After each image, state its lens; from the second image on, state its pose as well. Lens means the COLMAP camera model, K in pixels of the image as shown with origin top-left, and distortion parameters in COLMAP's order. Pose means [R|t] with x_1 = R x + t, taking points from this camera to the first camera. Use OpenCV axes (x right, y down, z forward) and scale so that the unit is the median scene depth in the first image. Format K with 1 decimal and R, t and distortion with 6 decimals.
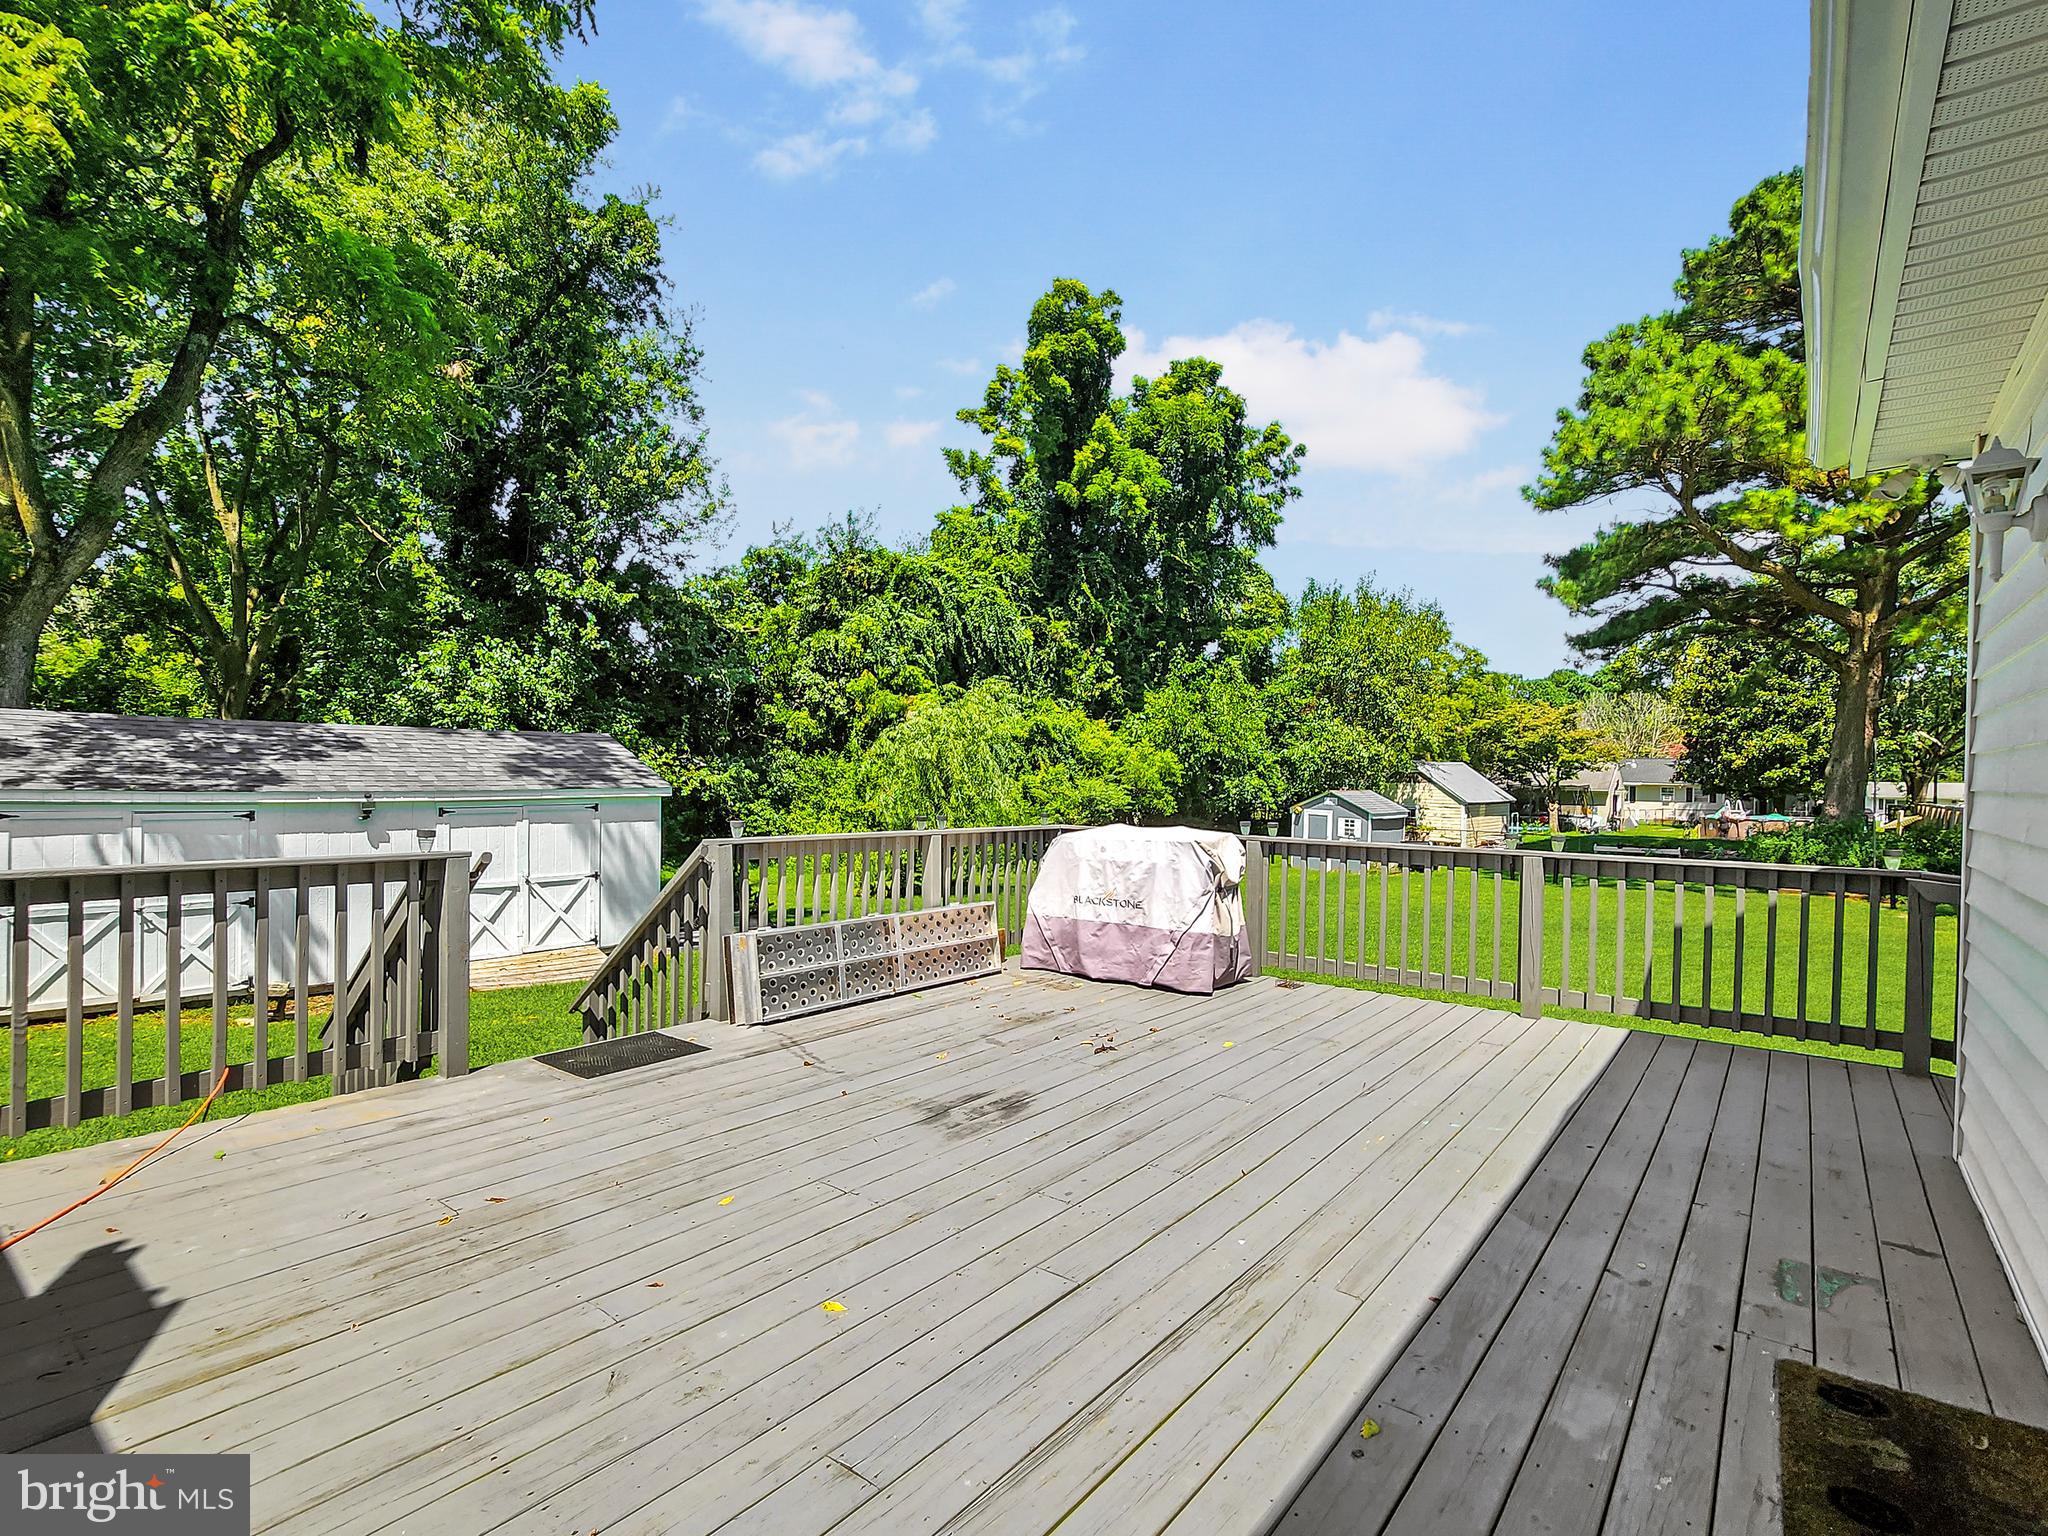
lens RADIAL K [[996.3, 0, 1012.4], [0, 996.3, 772.7], [0, 0, 1]] dist [-0.000709, -0.000009]
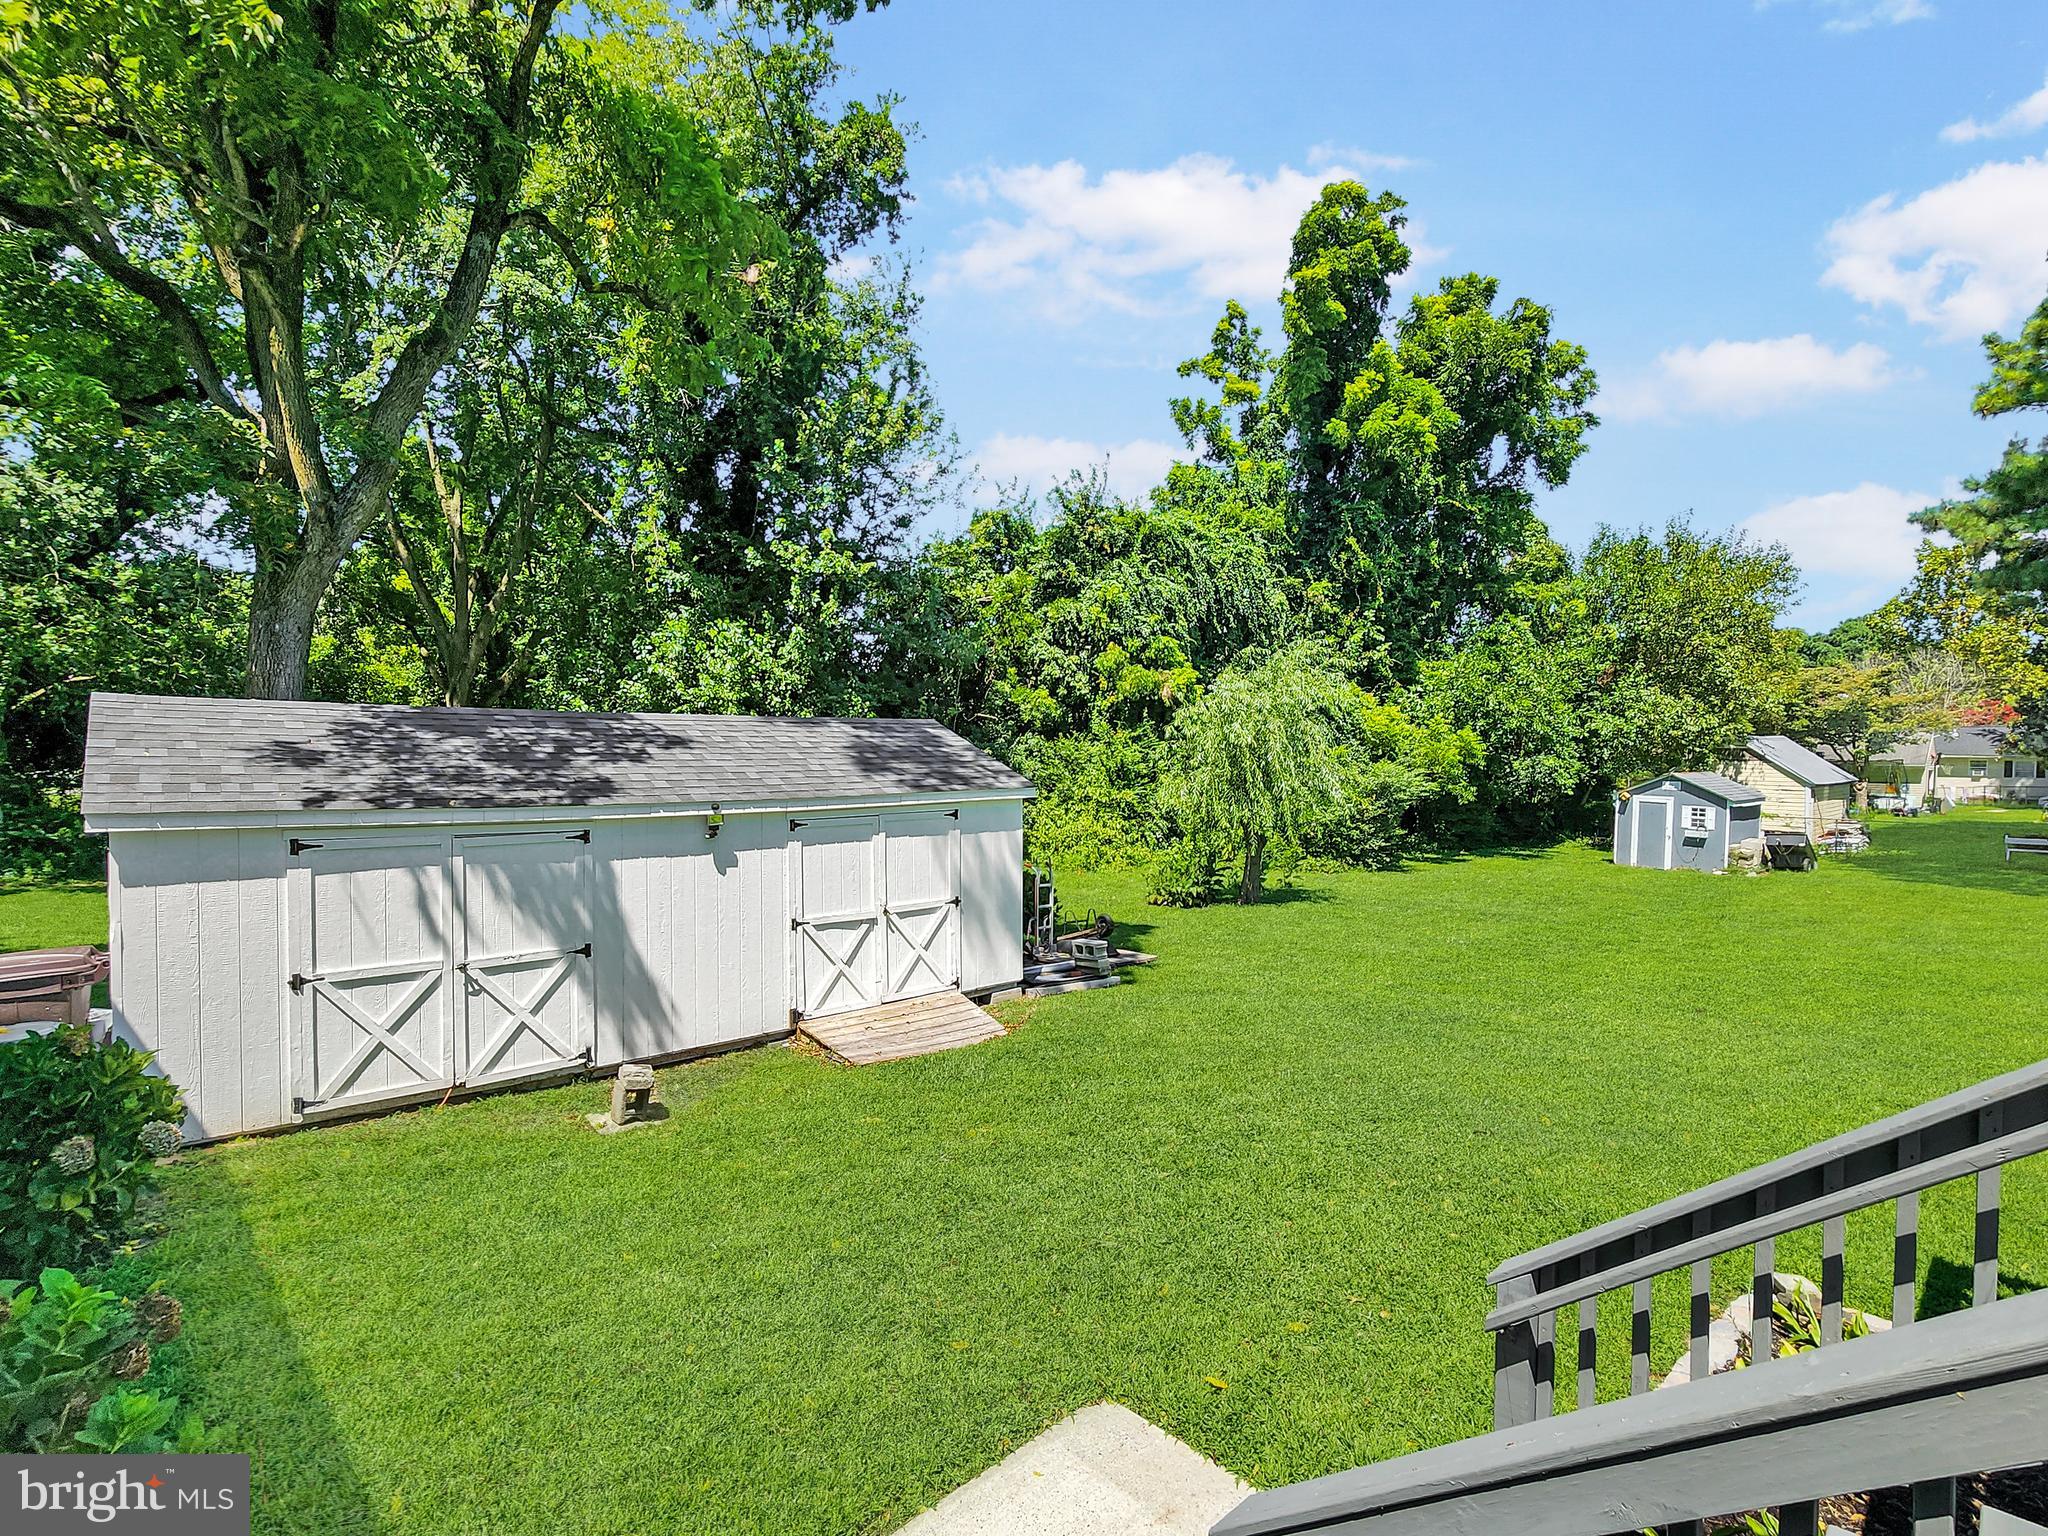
lens RADIAL K [[993.7, 0, 1011.0], [0, 993.7, 770.1], [0, 0, 1]] dist [0.000068, -0.000362]
pose [[0.991266, -0.008199, -0.131621, -0.114636], [0.010820, 0.999757, 0.019213, -0.006258], [0.131432, -0.020469, 0.991114, 0.098045]]
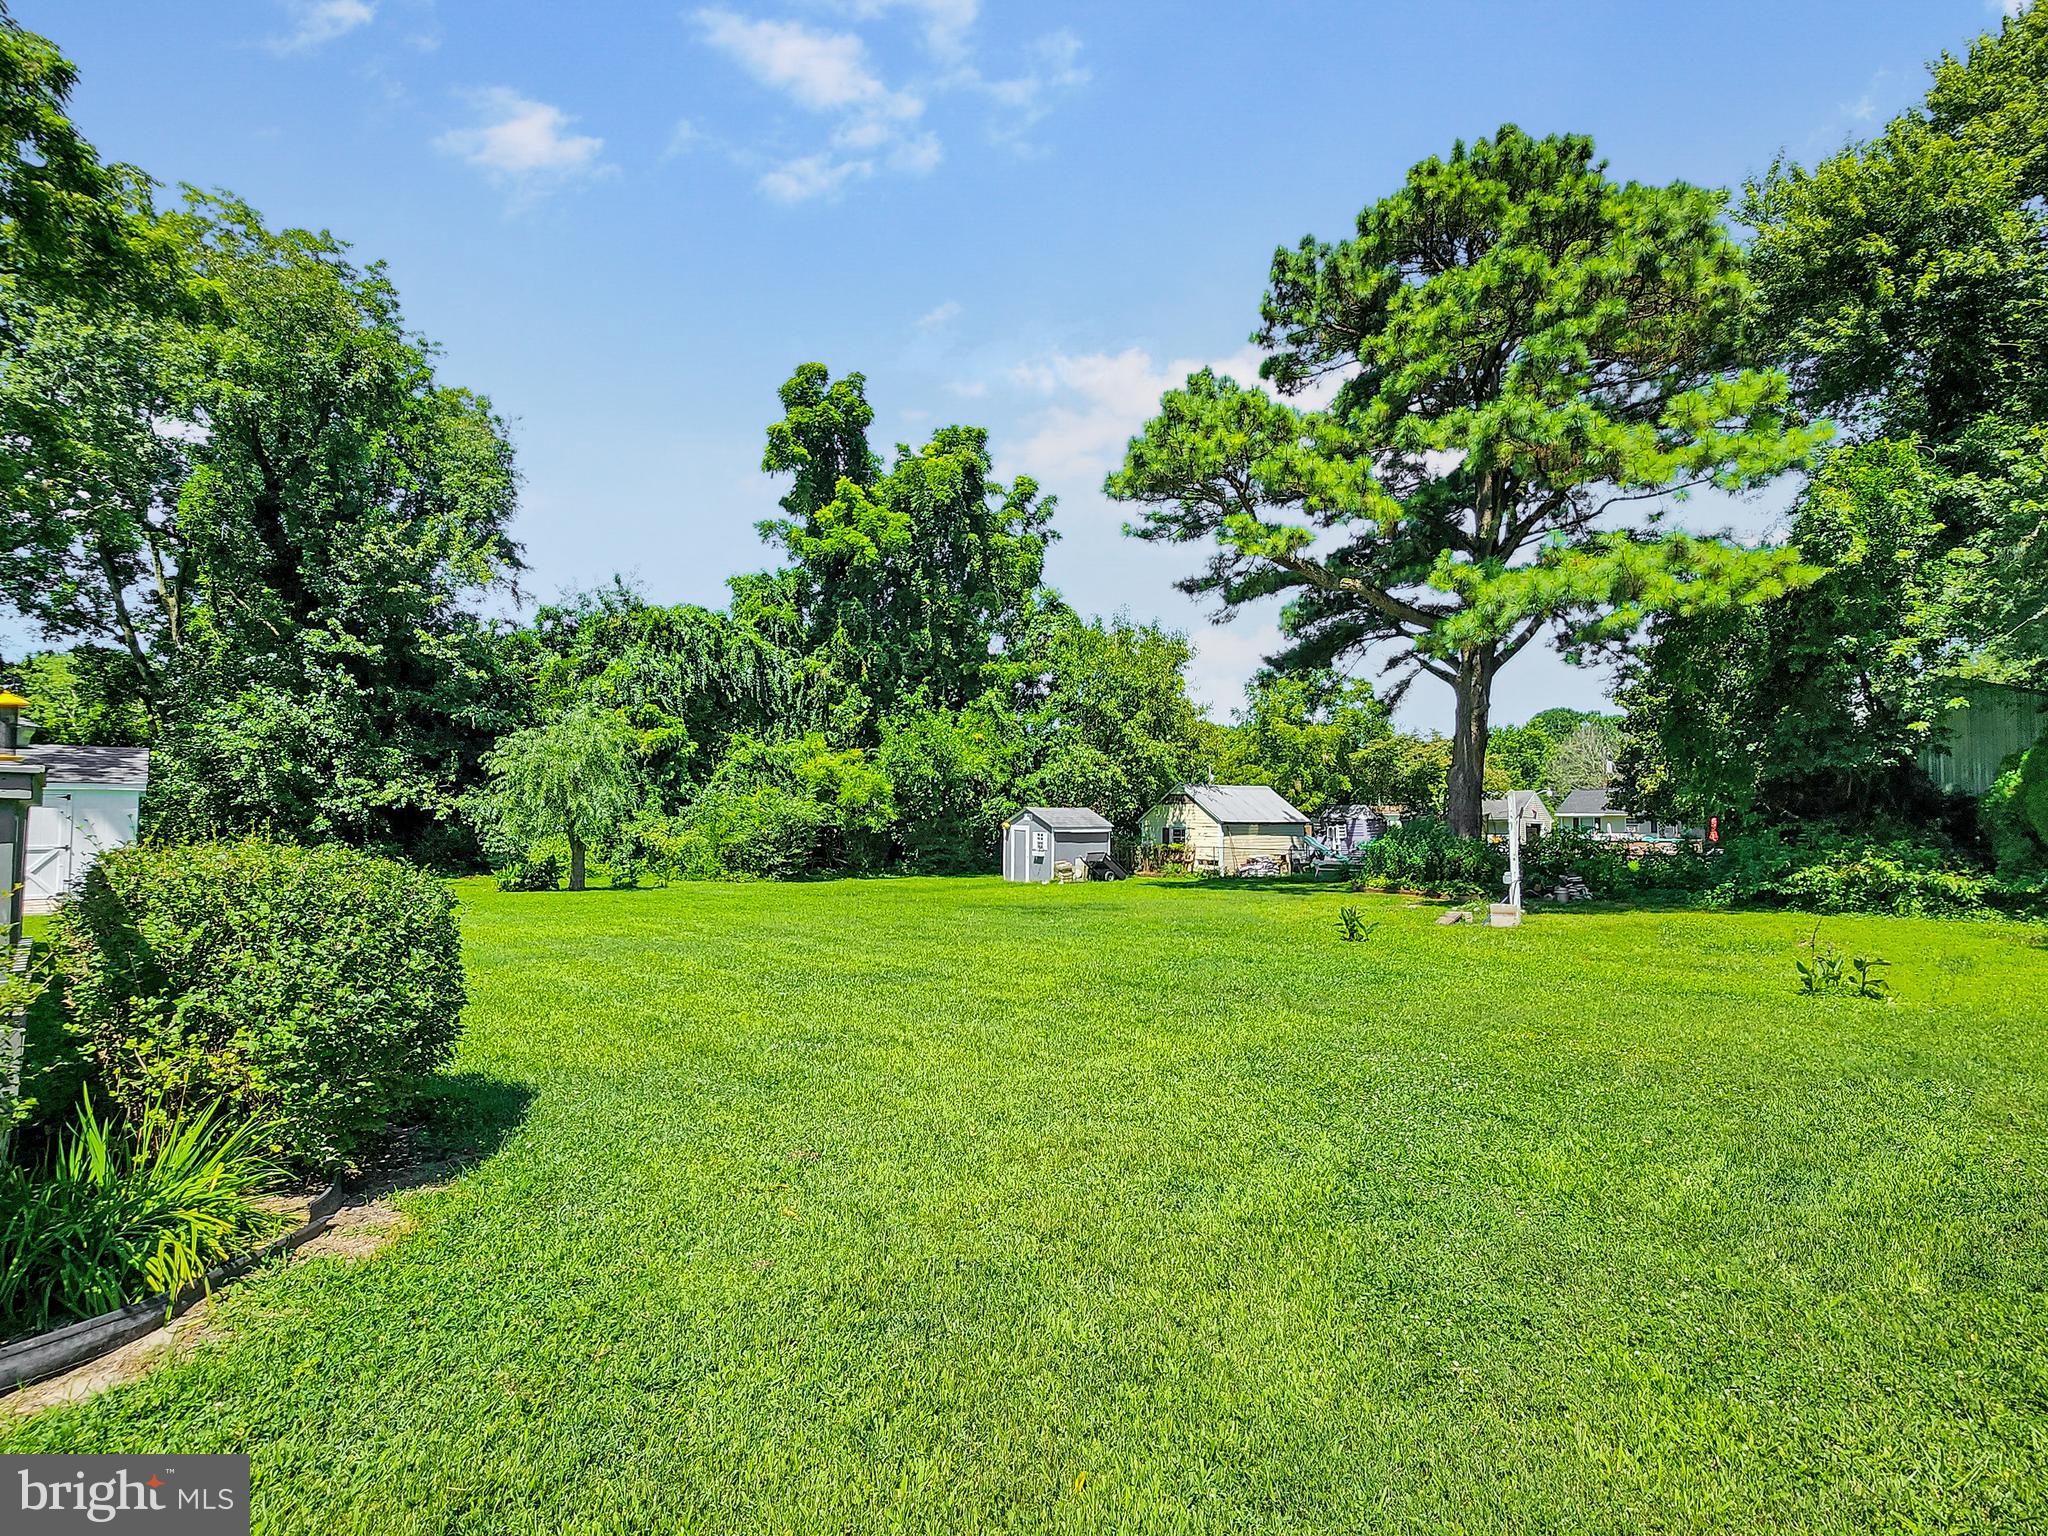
lens RADIAL K [[1009.7, 0, 1028.4], [0, 1009.7, 782.0], [0, 0, 1]] dist [0.015792, -0.000974]
pose [[0.991620, -0.019377, -0.127729, 0.443499], [0.013404, 0.998783, -0.047458, 0.041006], [0.128493, 0.045348, 0.990673, -0.088014]]
